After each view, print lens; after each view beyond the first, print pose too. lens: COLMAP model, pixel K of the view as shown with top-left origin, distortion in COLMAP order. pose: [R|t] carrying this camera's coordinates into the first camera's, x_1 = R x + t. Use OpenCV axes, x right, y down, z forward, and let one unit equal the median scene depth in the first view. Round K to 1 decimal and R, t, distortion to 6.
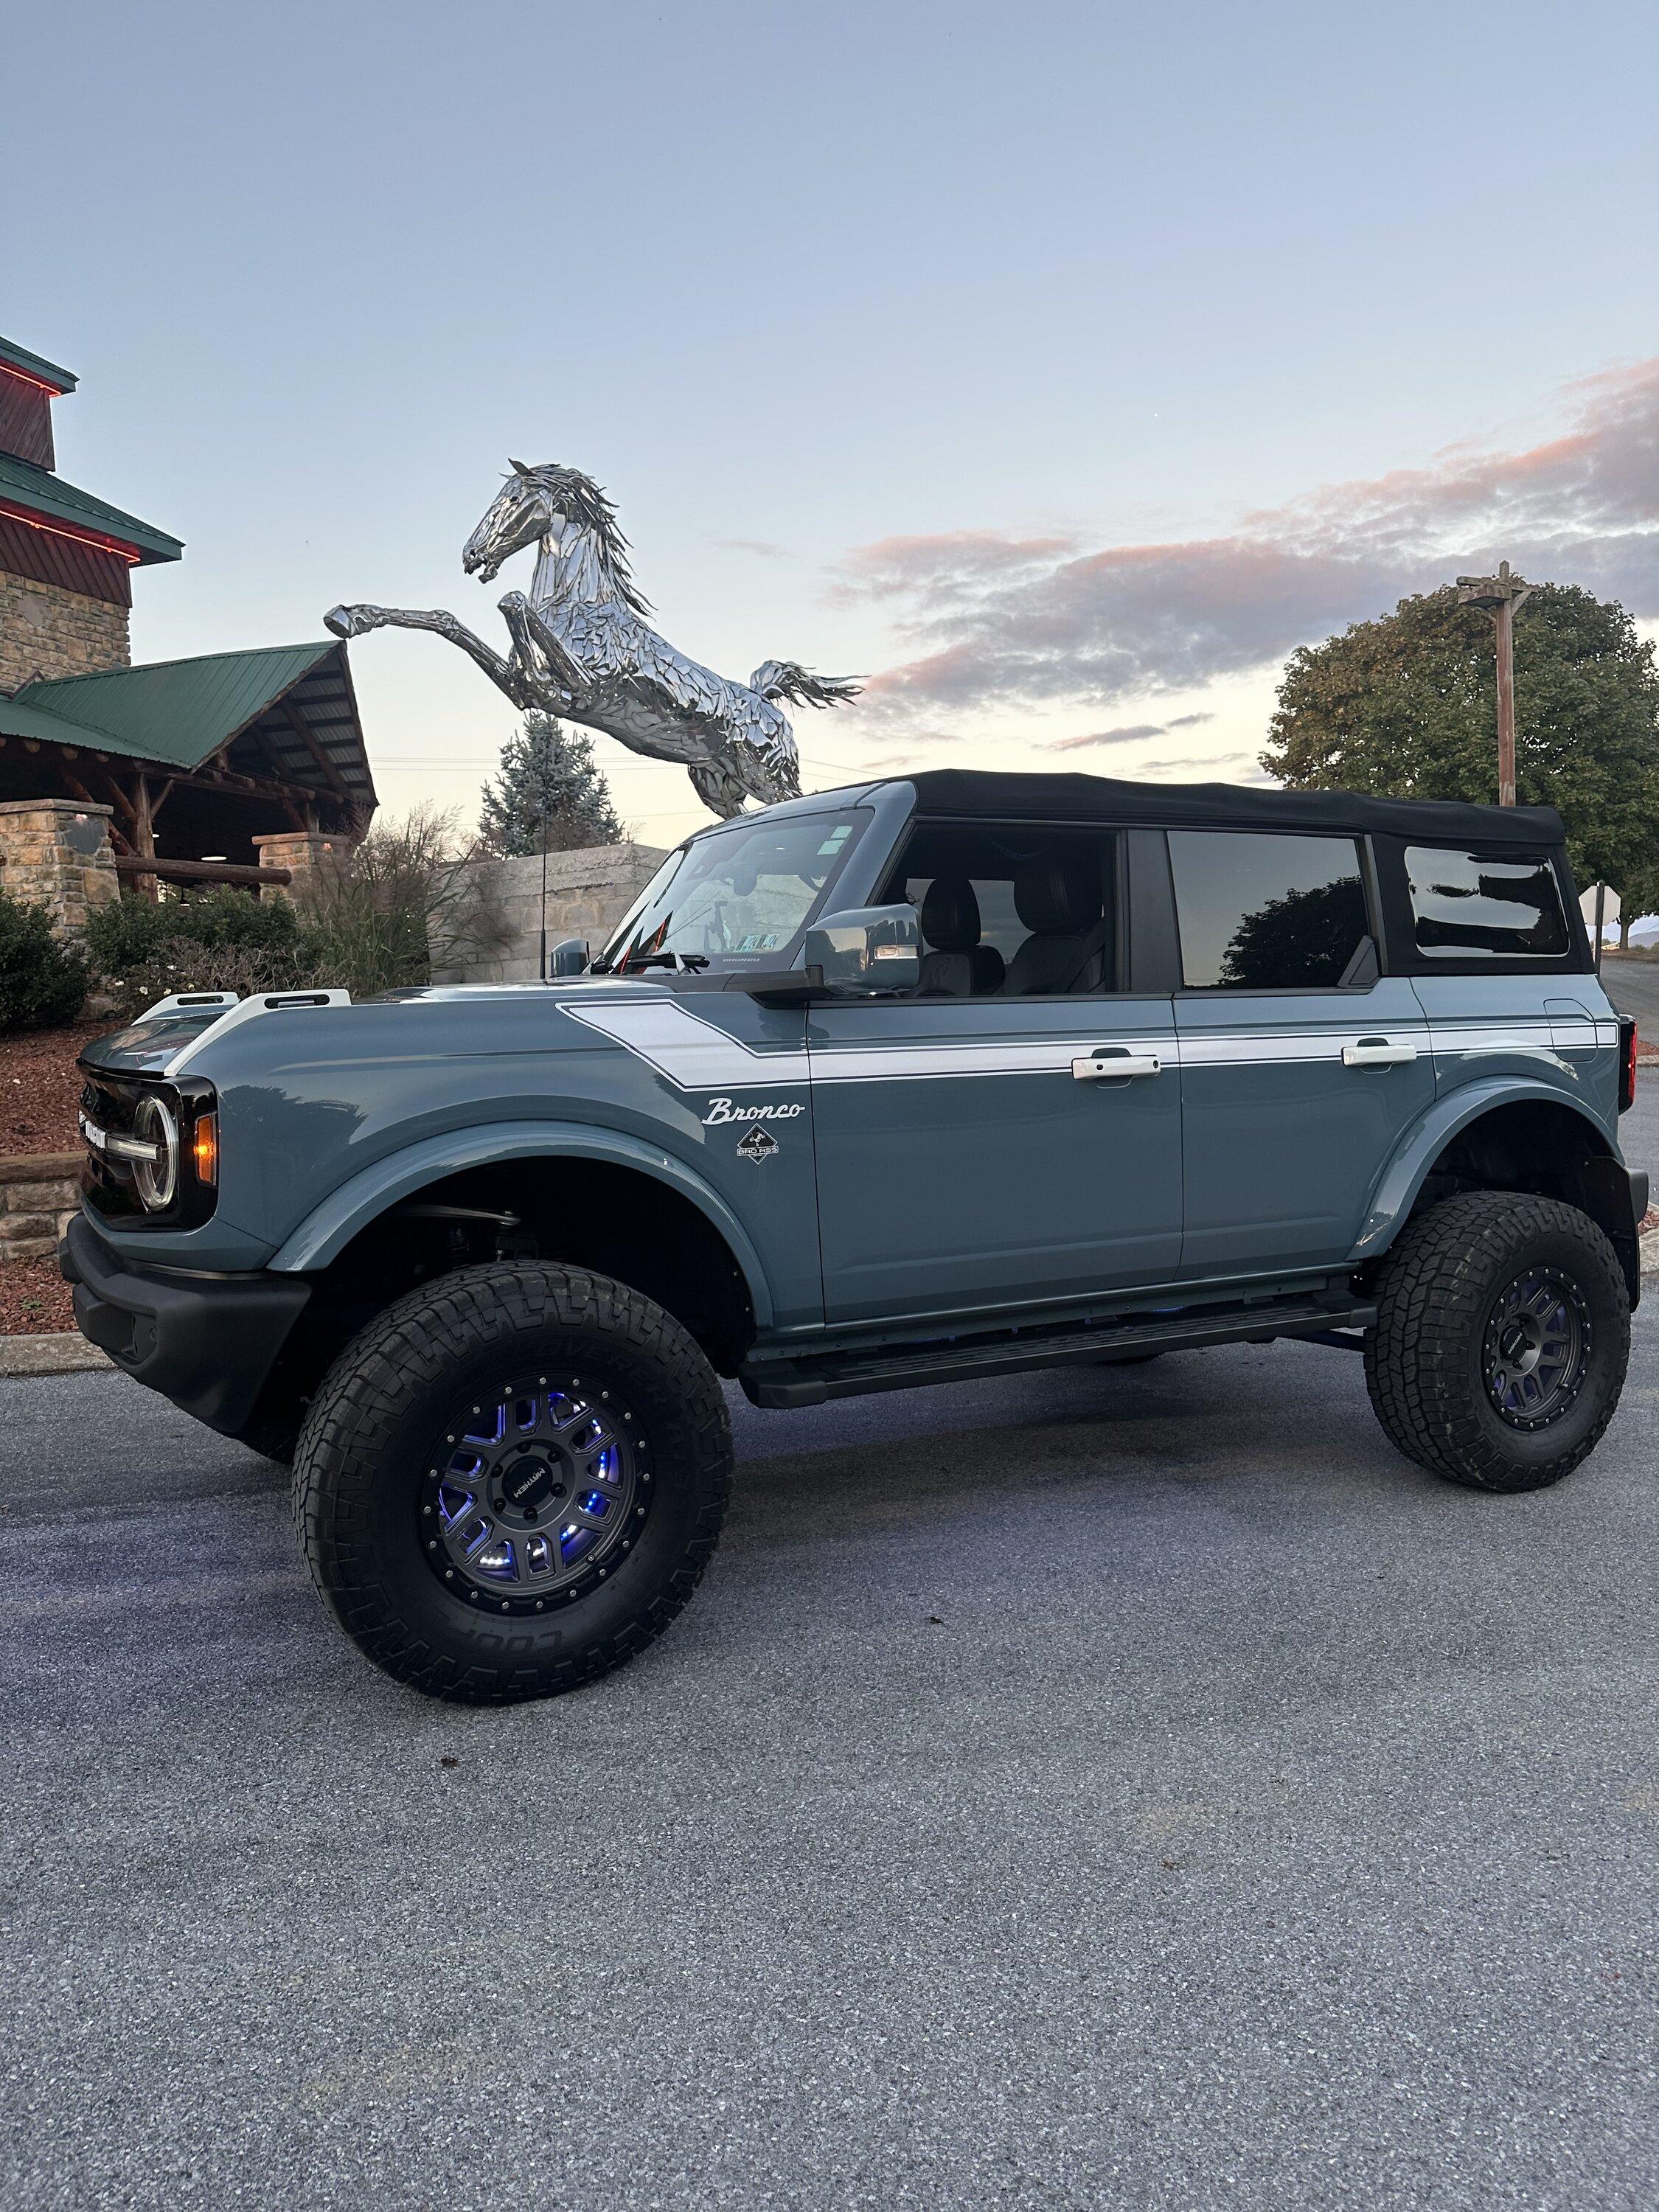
lens RADIAL K [[1539.8, 0, 831.8], [0, 1539.8, 1109.1], [0, 0, 1]] dist [0.153630, -0.287152]
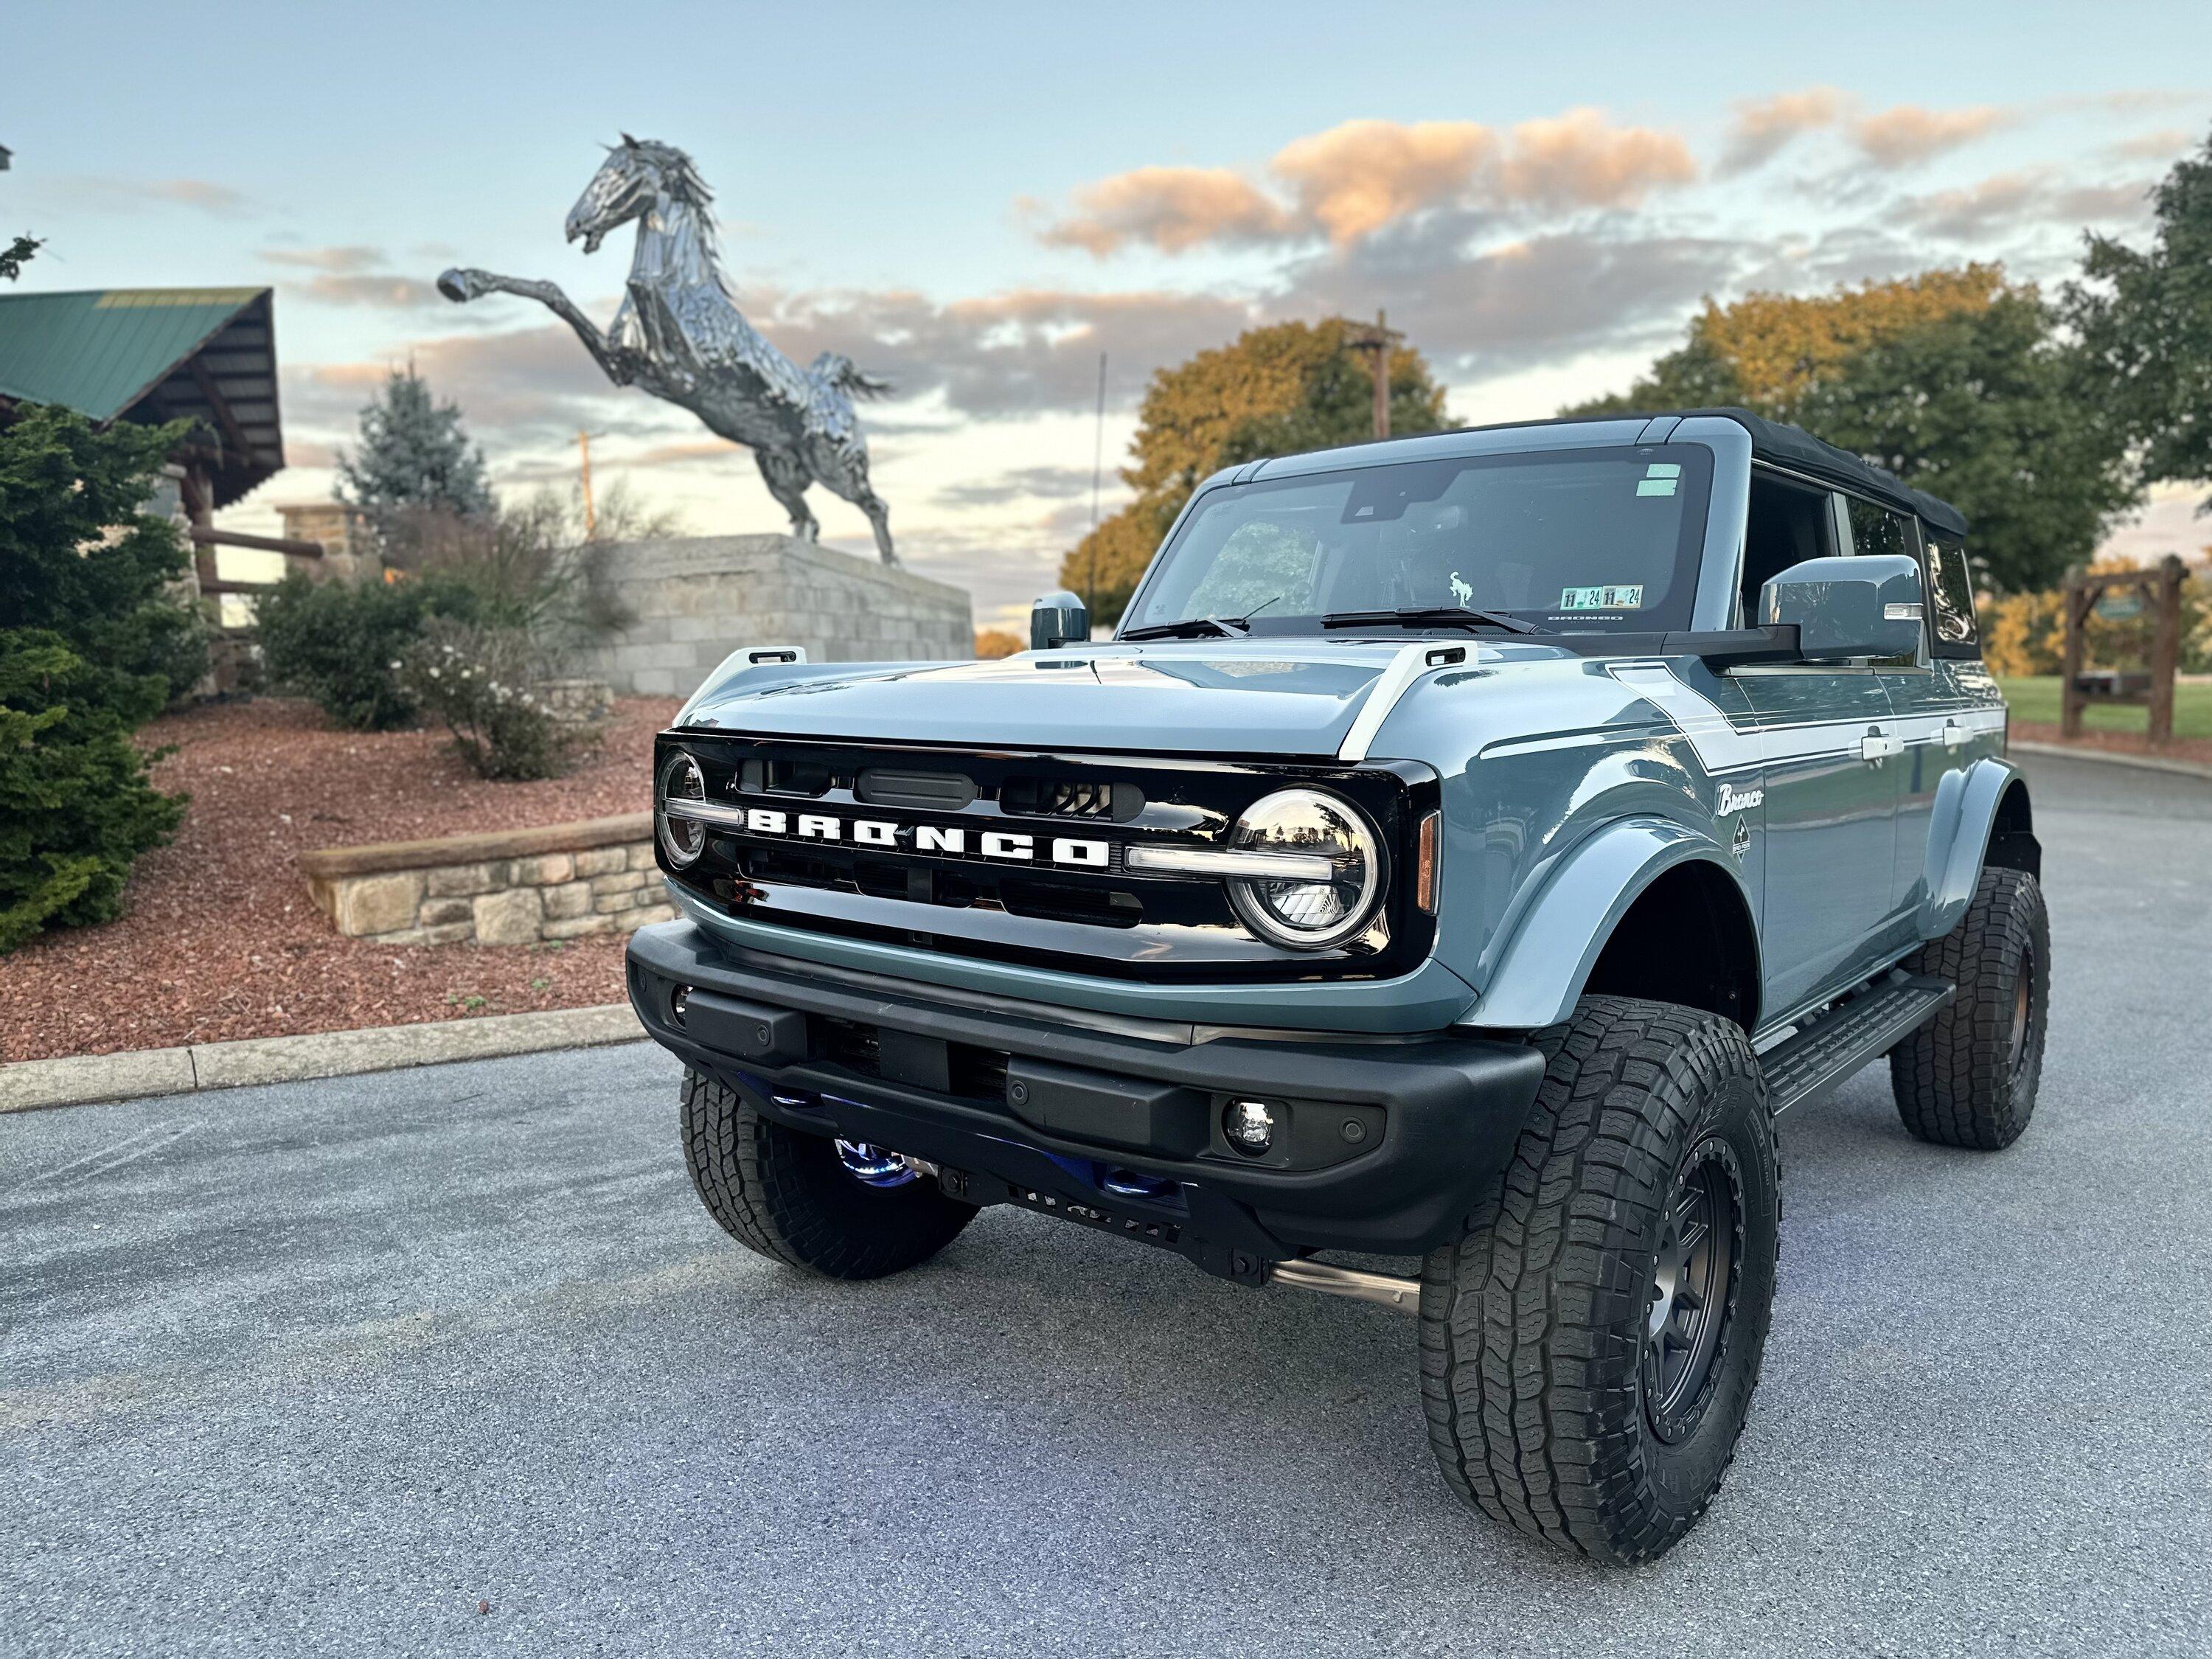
lens RADIAL K [[1552.2, 0, 1120.1], [0, 1552.2, 844.4], [0, 0, 1]] dist [0.124869, -0.220020]
pose [[0.943745, -0.024381, 0.329774, -0.245586], [0.016212, 0.999490, 0.027498, 0.007004], [-0.330277, -0.020605, 0.943659, -0.038082]]
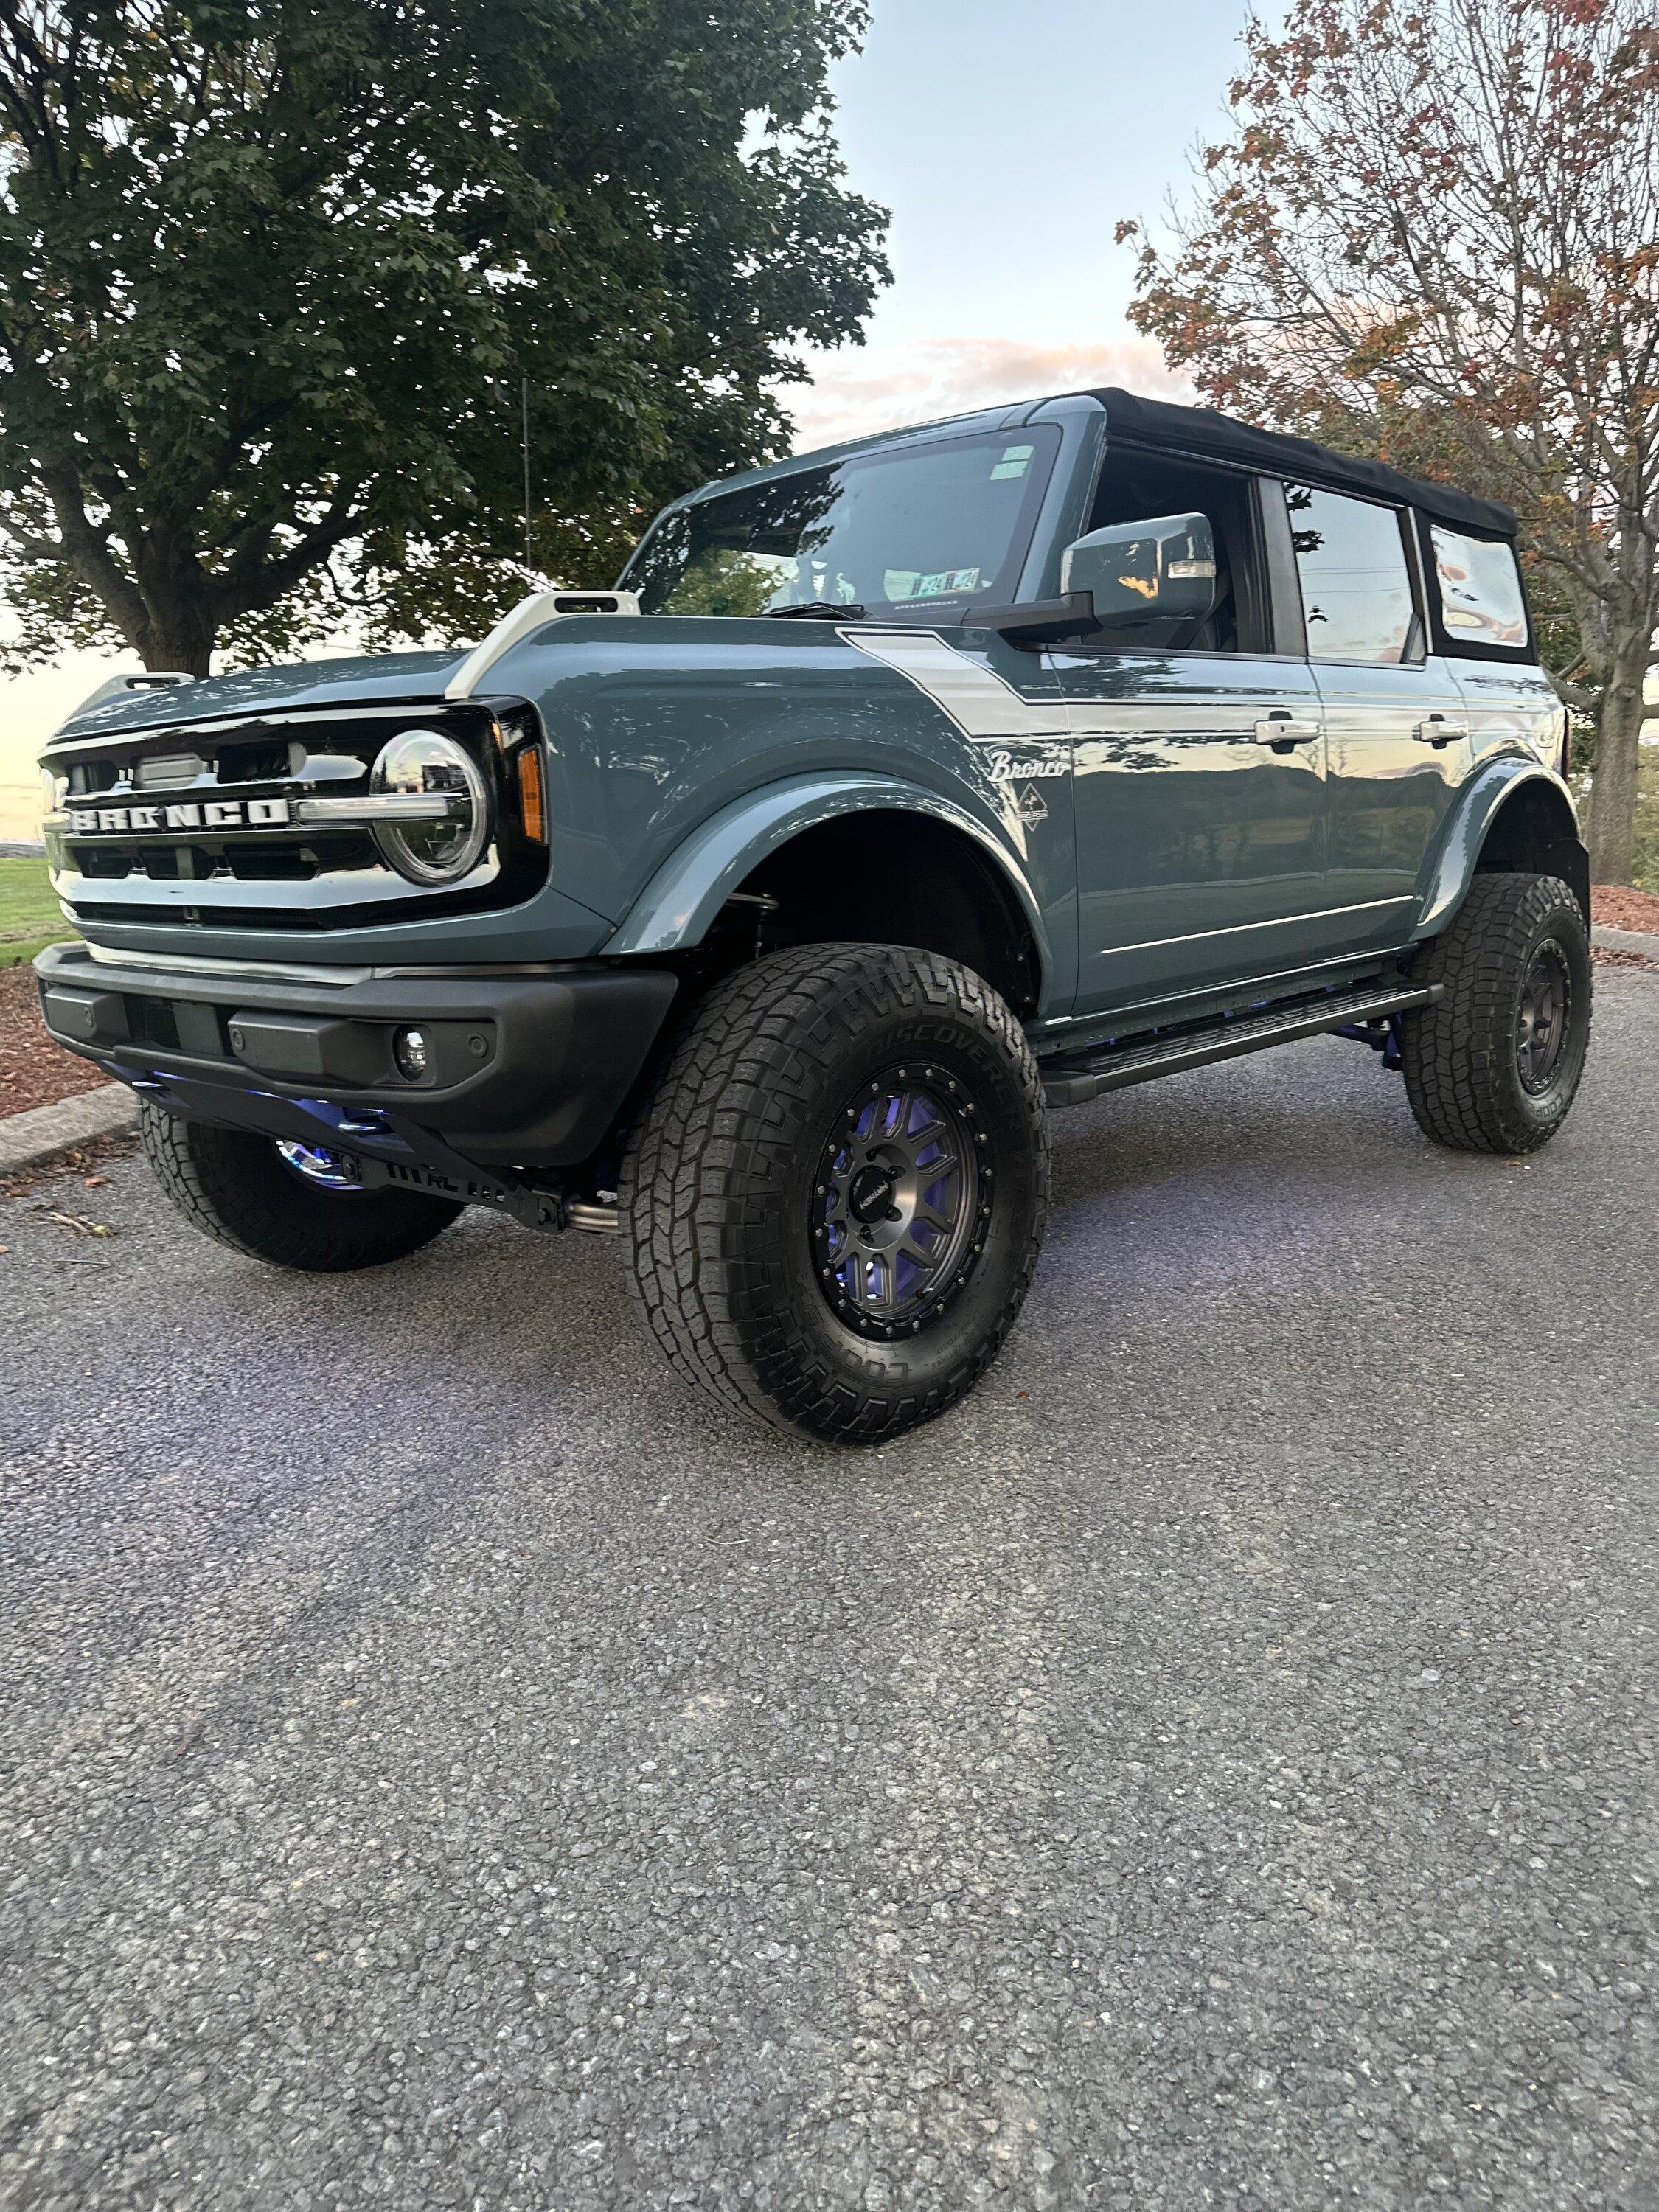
lens RADIAL K [[1530.7, 0, 842.9], [0, 1530.7, 1129.2], [0, 0, 1]] dist [0.076678, -0.094699]
pose [[0.947549, -0.091663, 0.306183, -0.117966], [0.052507, 0.989620, 0.133771, 0.022171], [-0.315267, -0.110678, 0.942527, 0.055110]]
